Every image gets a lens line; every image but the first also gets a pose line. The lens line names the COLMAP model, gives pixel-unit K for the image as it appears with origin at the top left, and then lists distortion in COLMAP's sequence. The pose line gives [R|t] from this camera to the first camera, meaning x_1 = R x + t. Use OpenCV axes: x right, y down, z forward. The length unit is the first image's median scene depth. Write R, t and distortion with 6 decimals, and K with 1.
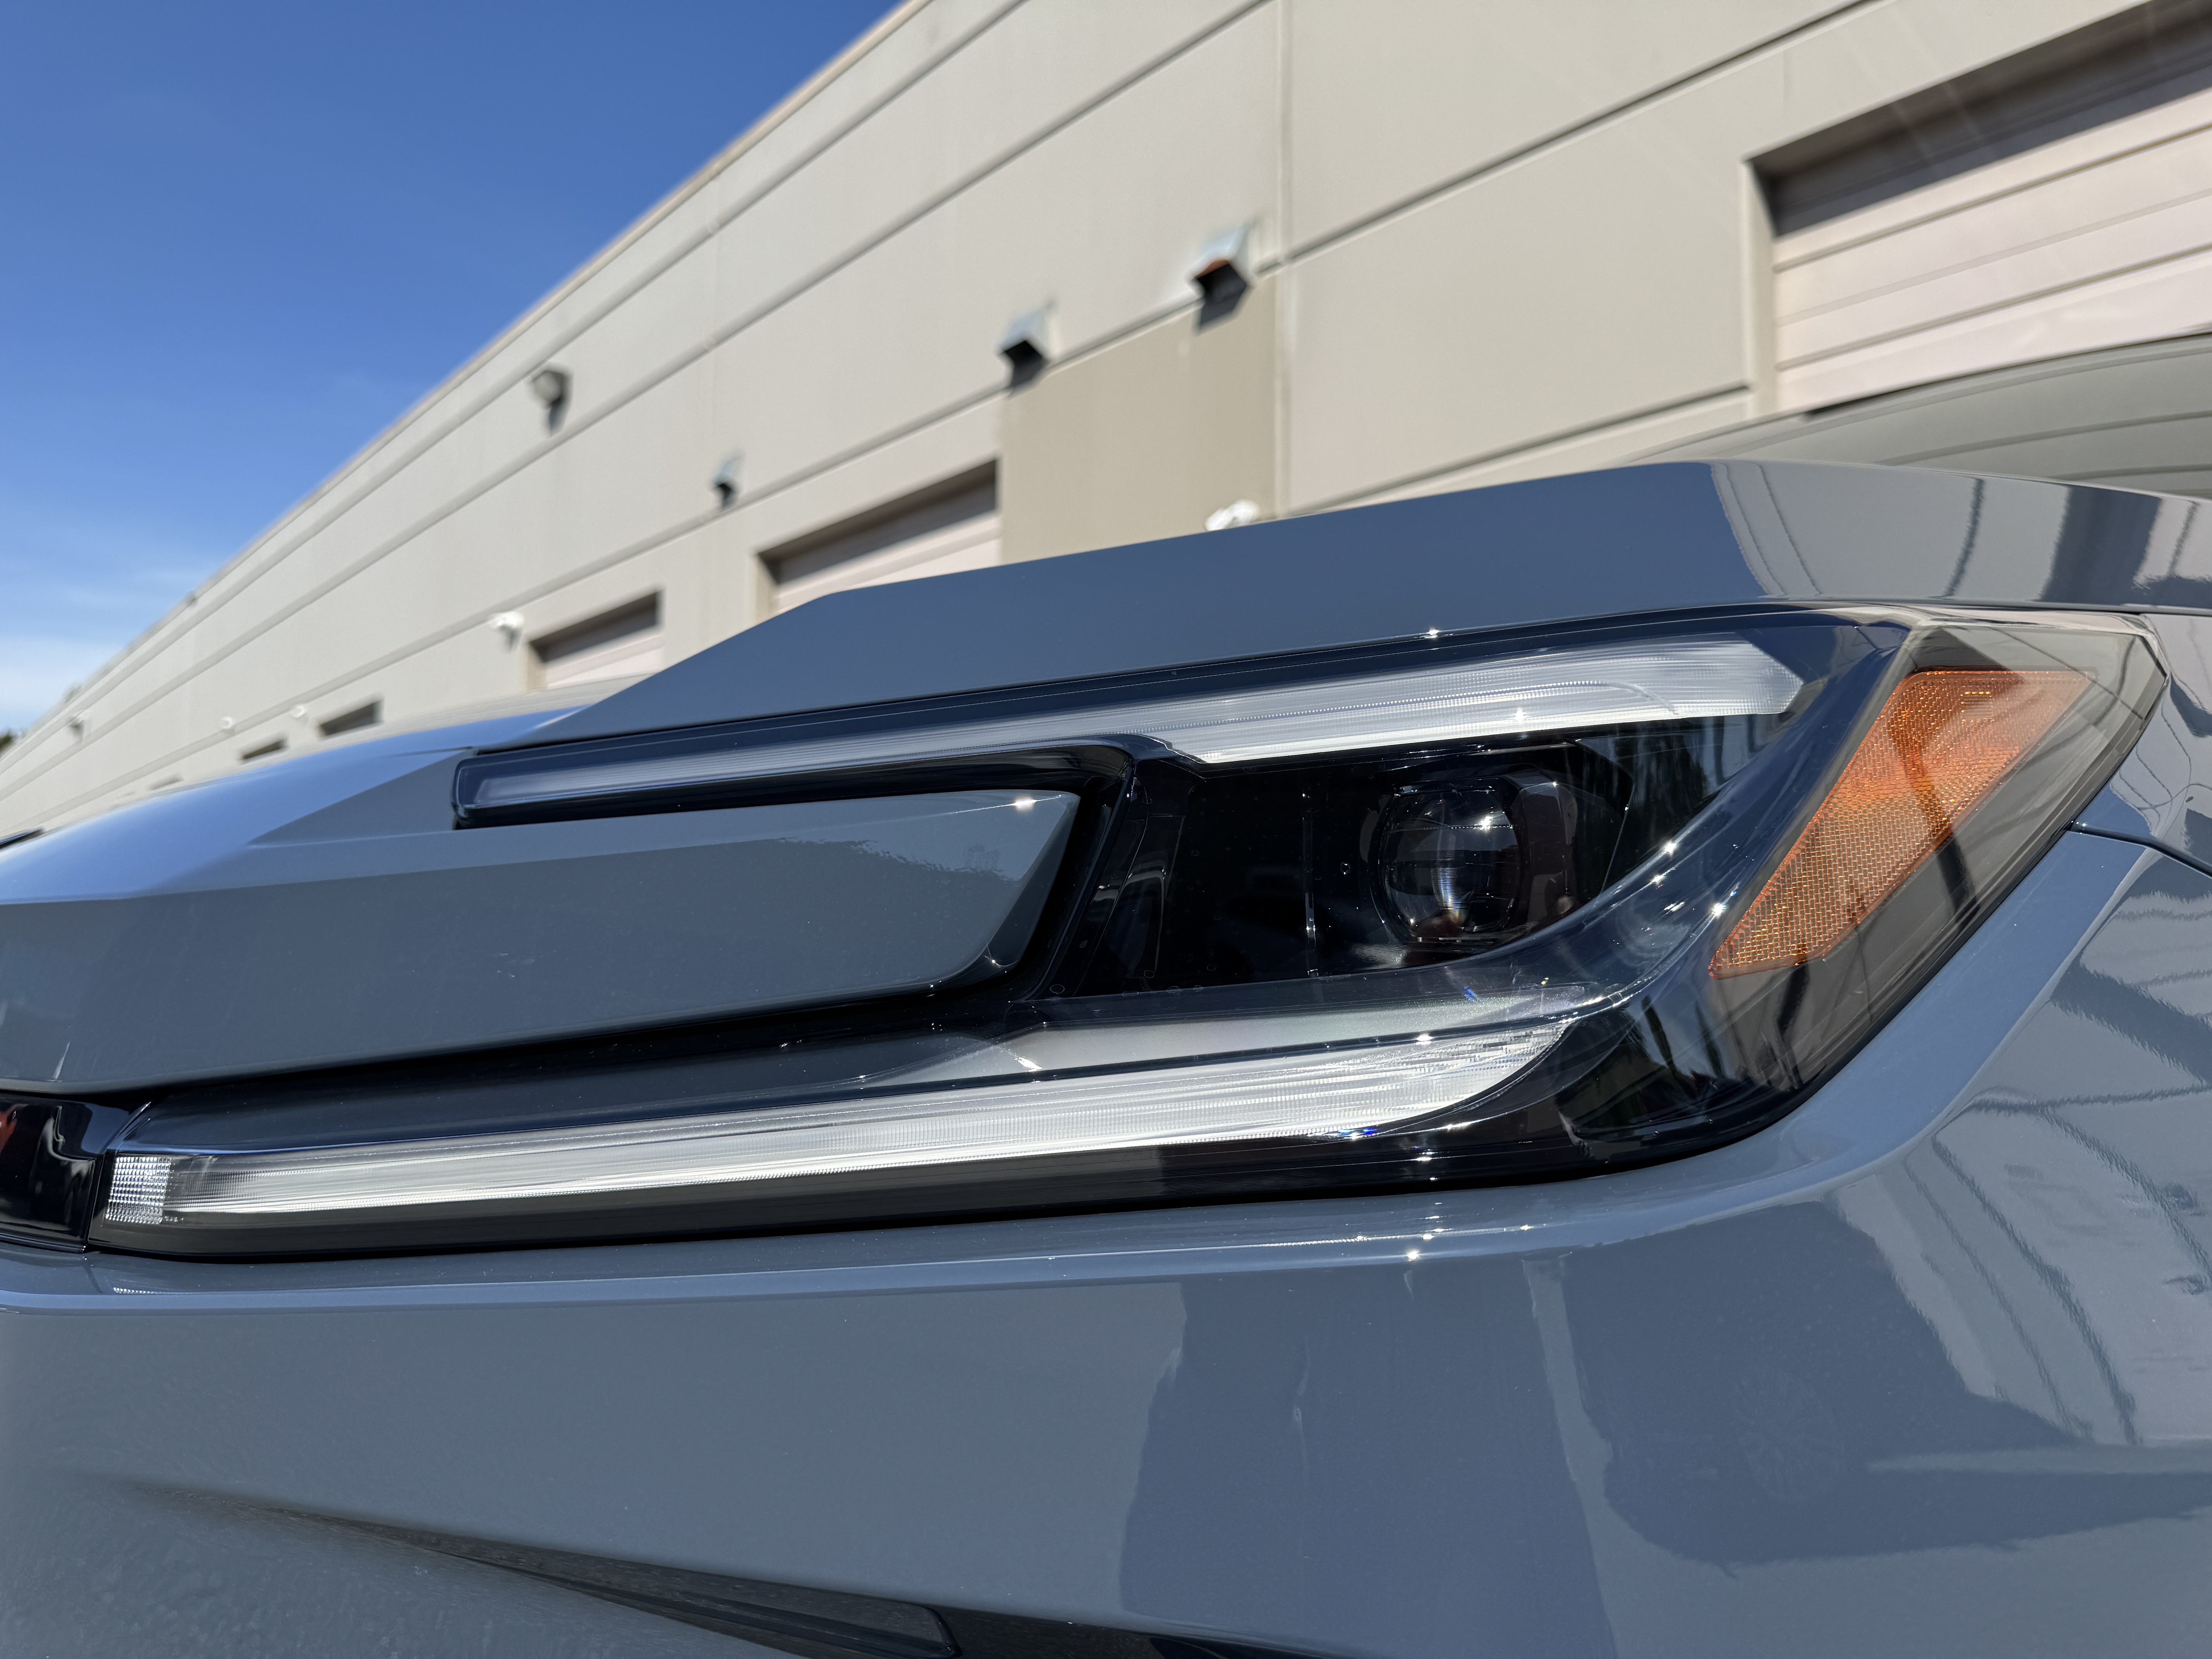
lens RADIAL K [[1629.9, 0, 1106.0], [0, 1629.9, 829.5], [0, 0, 1]] dist [0.004762, 0.000561]
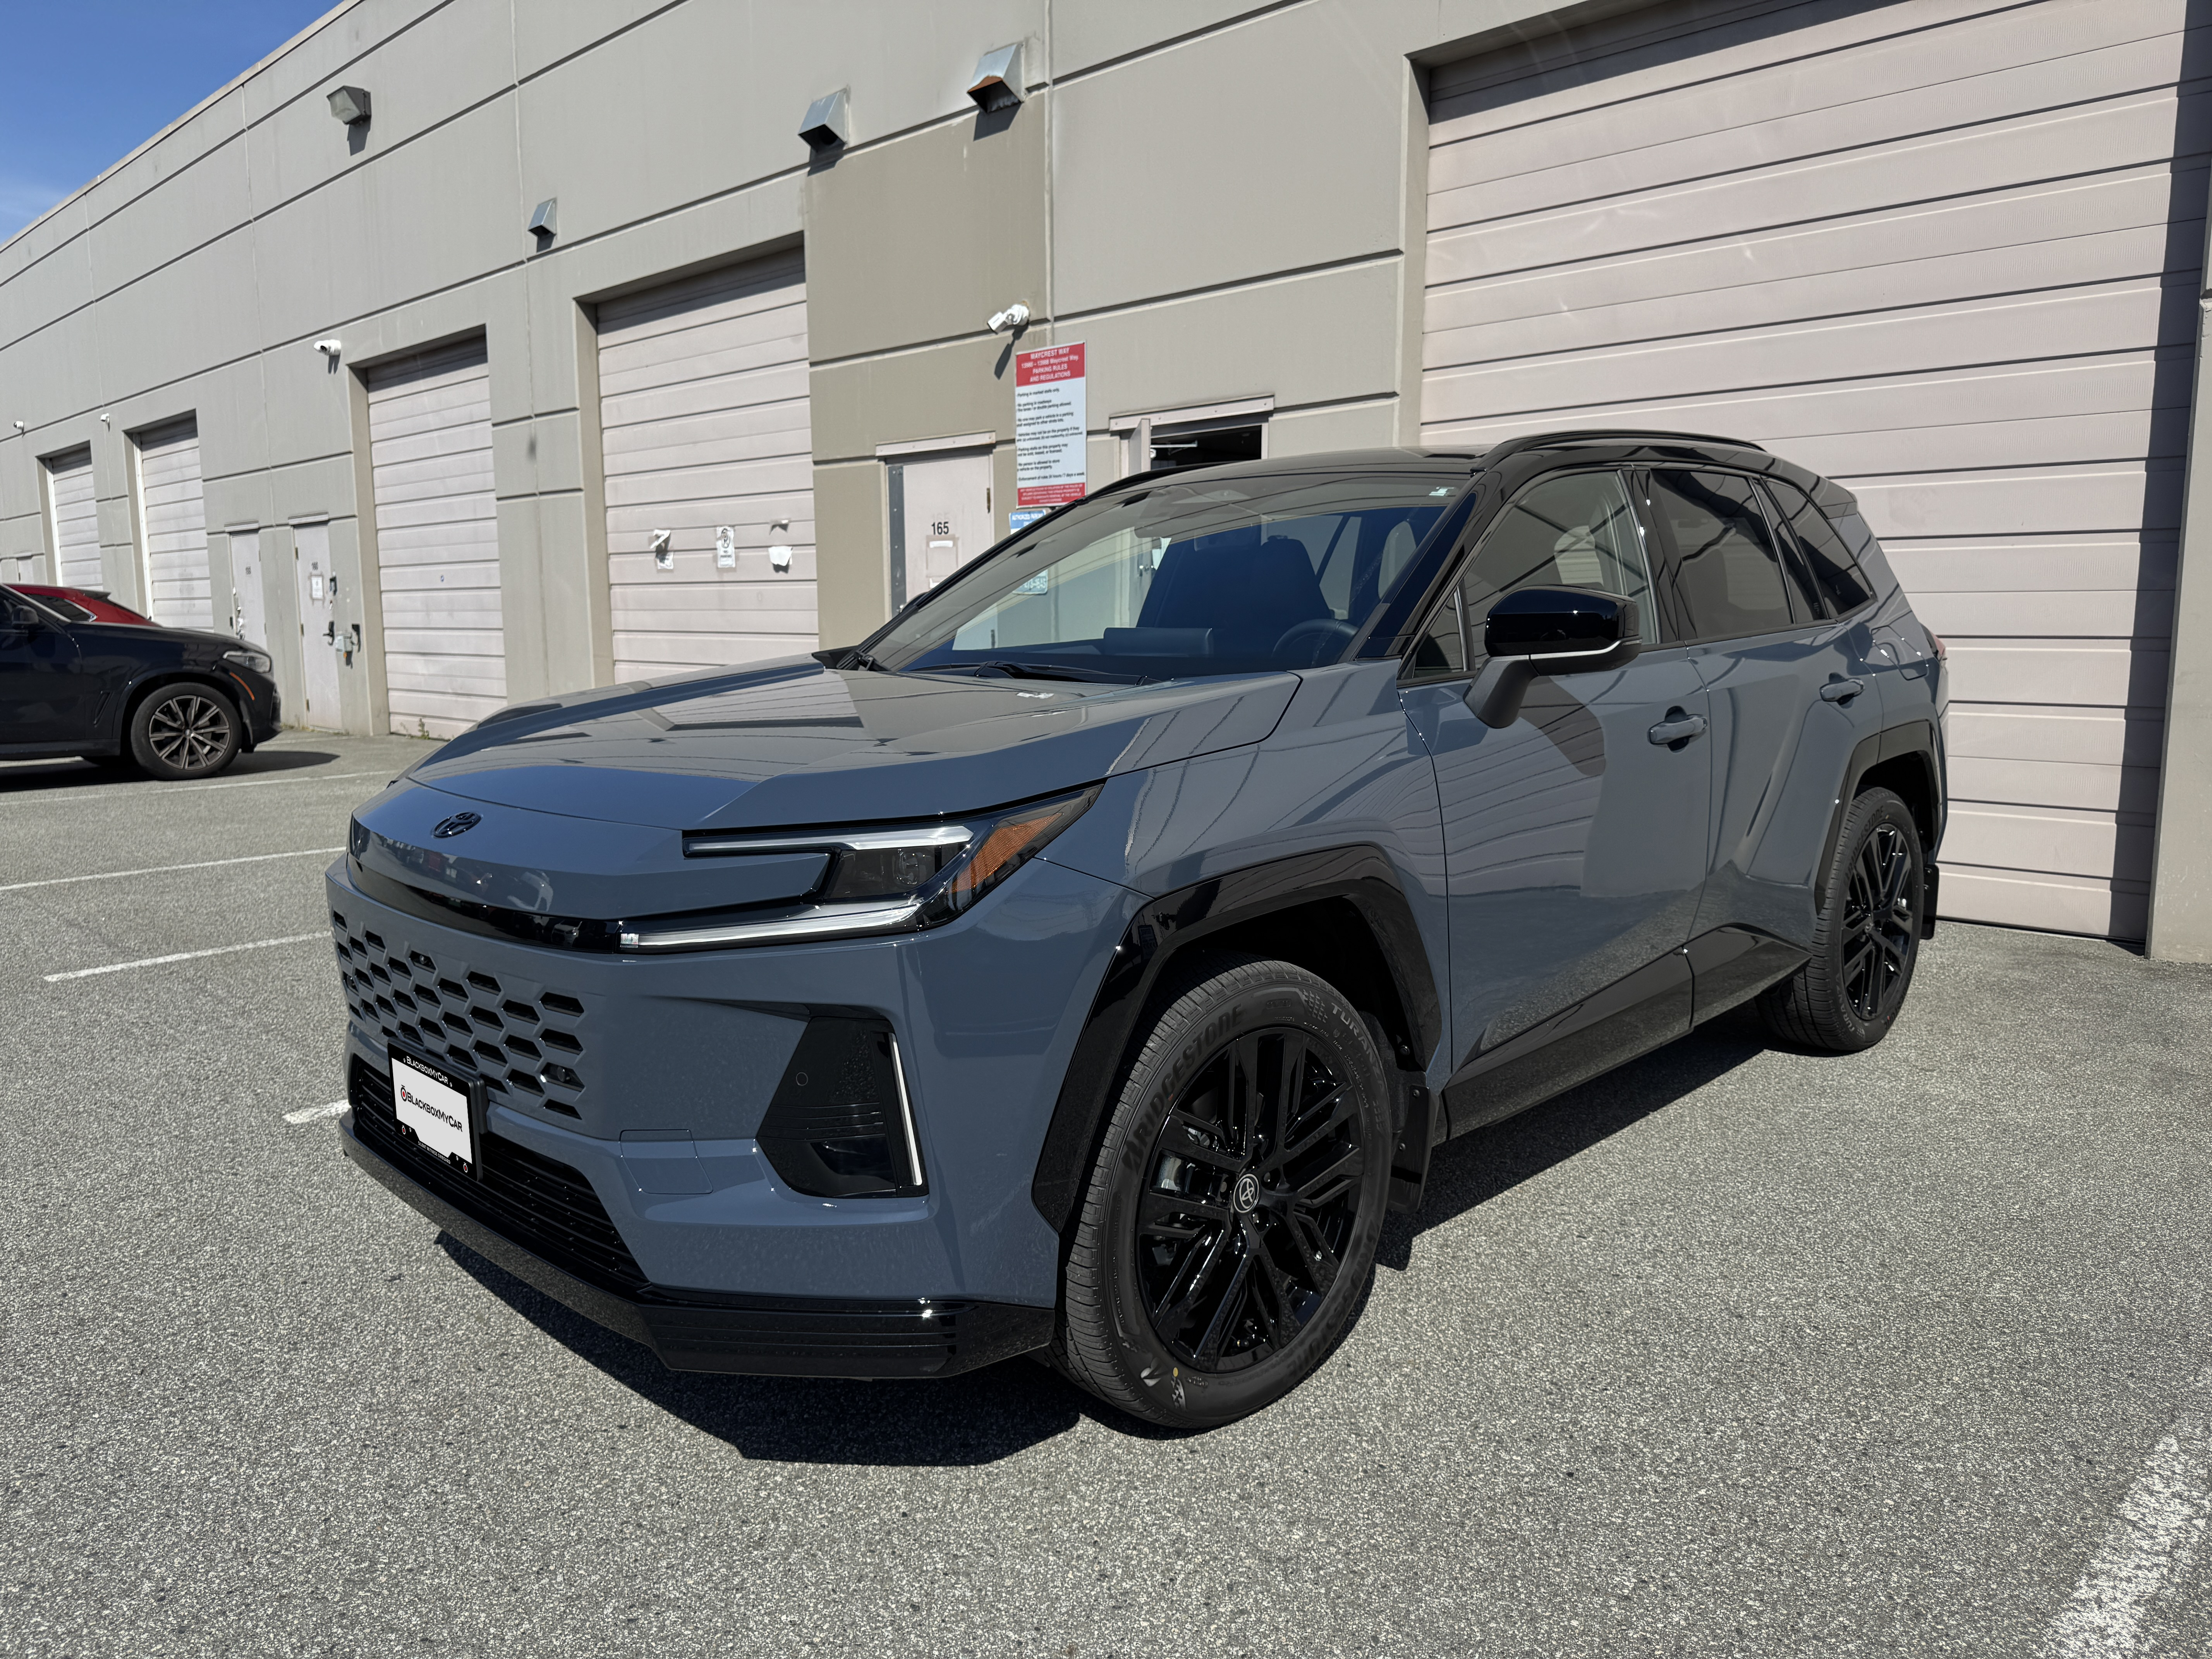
lens RADIAL K [[1629.9, 0, 1106.0], [0, 1629.9, 829.5], [0, 0, 1]] dist [0.004762, 0.000561]
pose [[0.994348, -0.020988, 0.104070, 0.017916], [-0.000318, 0.979672, 0.200606, -0.062950], [-0.106165, -0.199506, 0.974129, -0.222335]]
